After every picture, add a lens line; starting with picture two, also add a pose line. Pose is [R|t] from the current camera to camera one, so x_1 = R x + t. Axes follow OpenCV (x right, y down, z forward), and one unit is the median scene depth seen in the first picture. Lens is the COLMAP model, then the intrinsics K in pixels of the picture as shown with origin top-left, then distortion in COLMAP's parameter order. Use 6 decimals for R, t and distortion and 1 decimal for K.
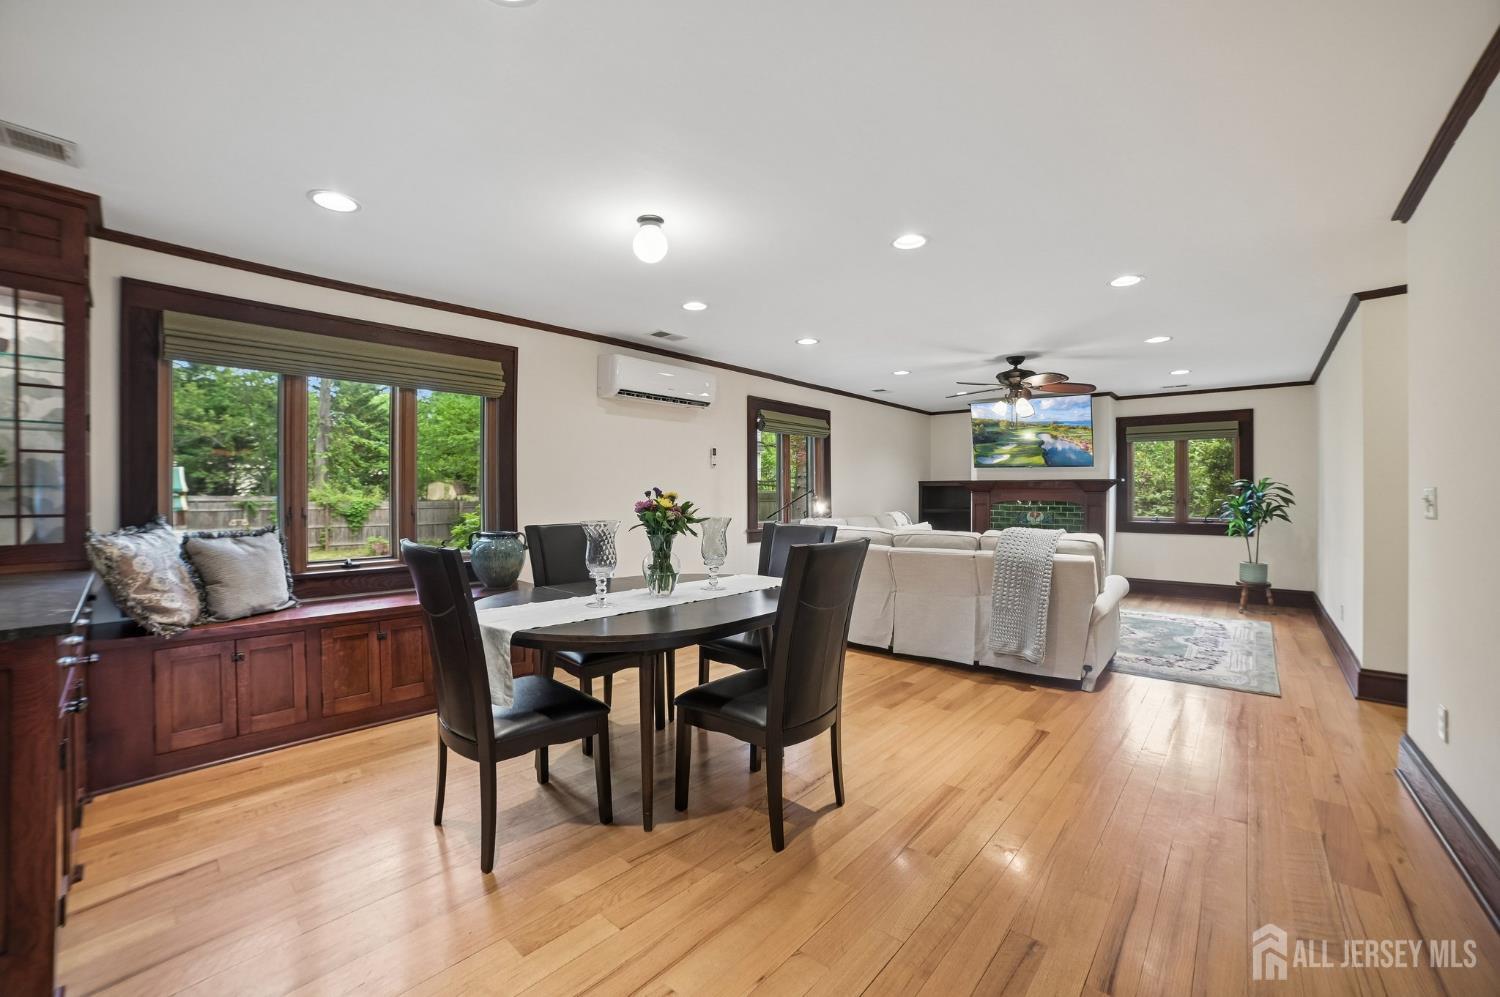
lens RADIAL K [[599.4, 0, 764.9], [0, 599.4, 490.6], [0, 0, 1]] dist [-0.101269, 0.030980]
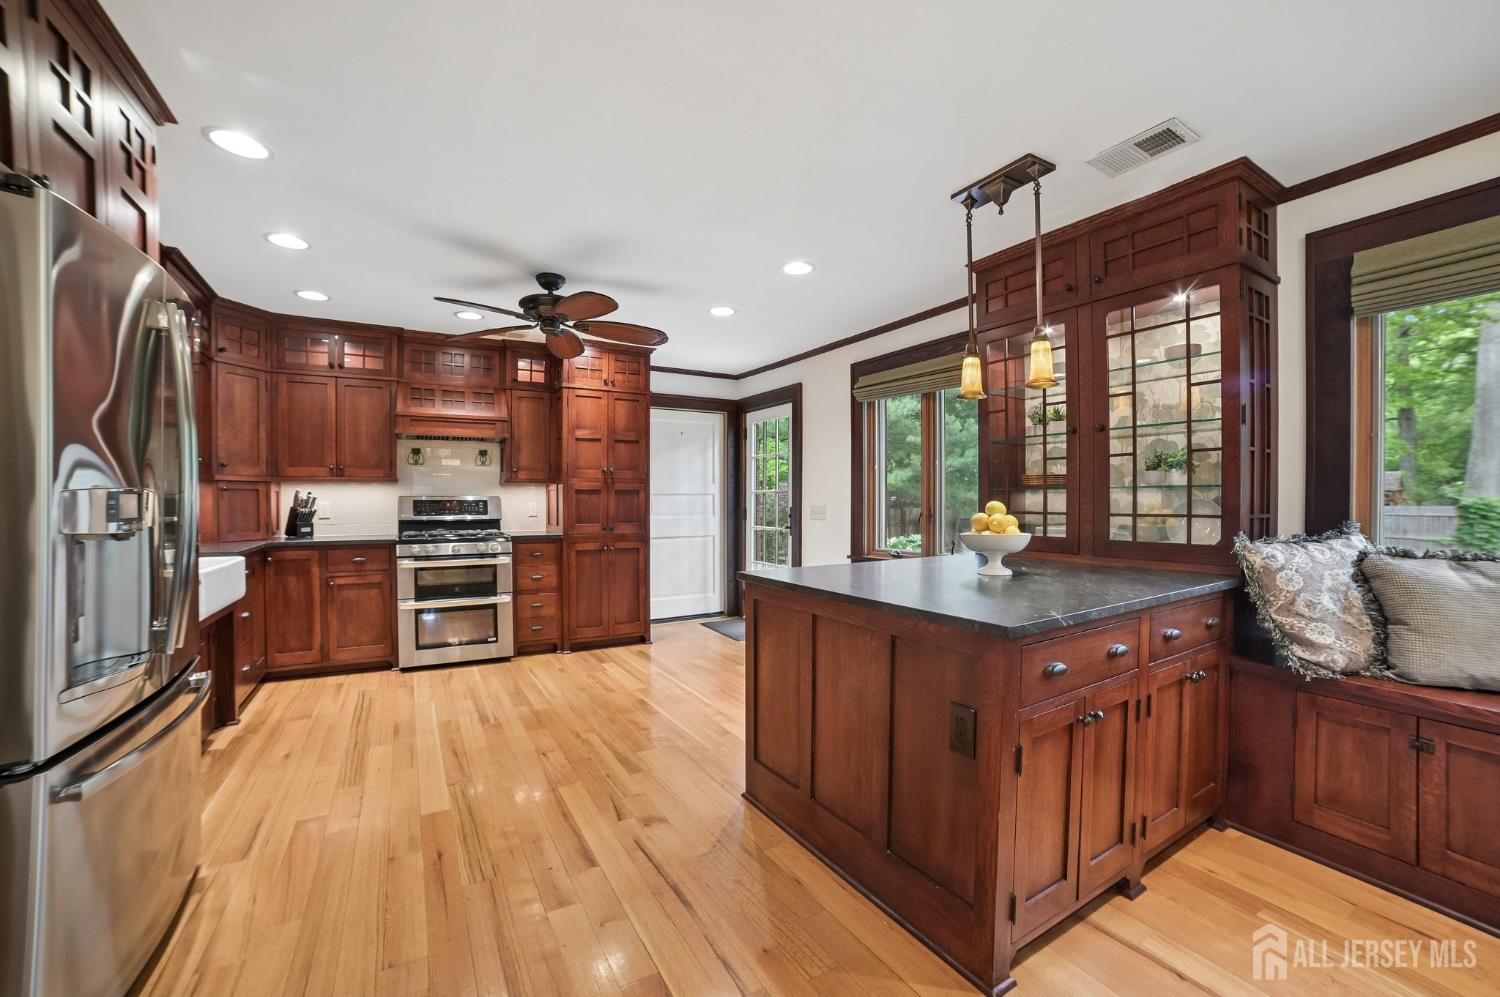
lens RADIAL K [[600.9, 0, 743.4], [0, 600.9, 503.9], [0, 0, 1]] dist [-0.088129, 0.030310]
pose [[-0.320239, 0.012624, -0.947253, -0.077572], [0.005410, 0.999919, 0.011496, 0.007045], [0.947321, -0.001443, -0.320282, 0.467875]]
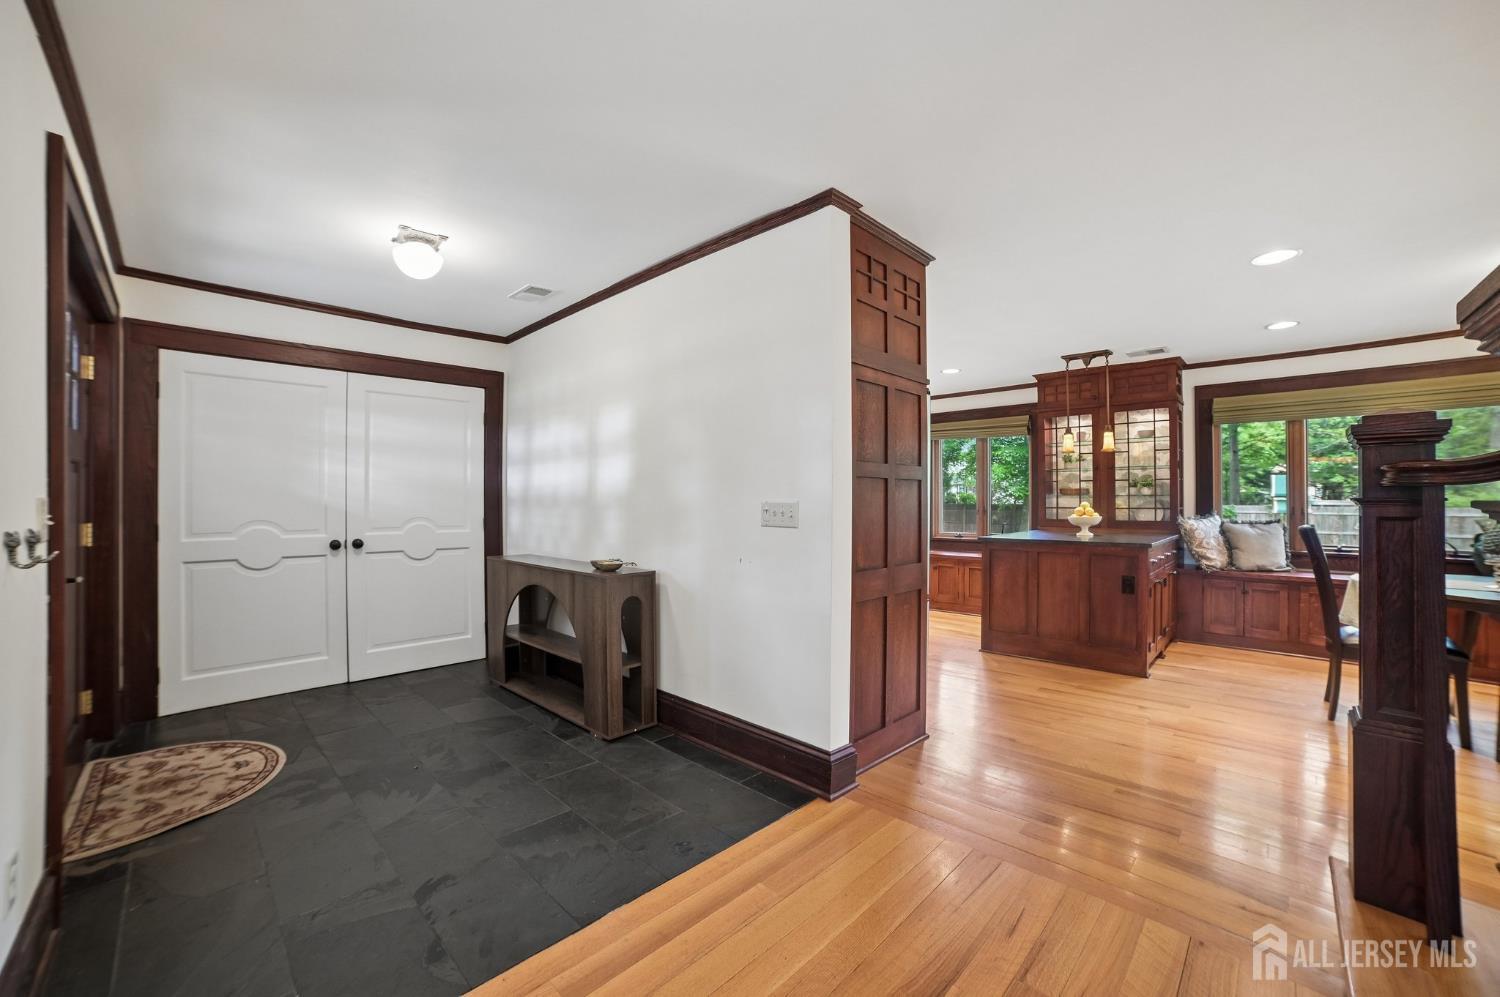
lens RADIAL K [[600.9, 0, 743.4], [0, 600.9, 503.9], [0, 0, 1]] dist [-0.088129, 0.030310]
pose [[-0.059101, 0.001144, -0.998251, 0.941967], [0.005855, 0.999983, 0.000799, 0.013709], [0.998235, -0.005798, -0.059106, -0.467543]]
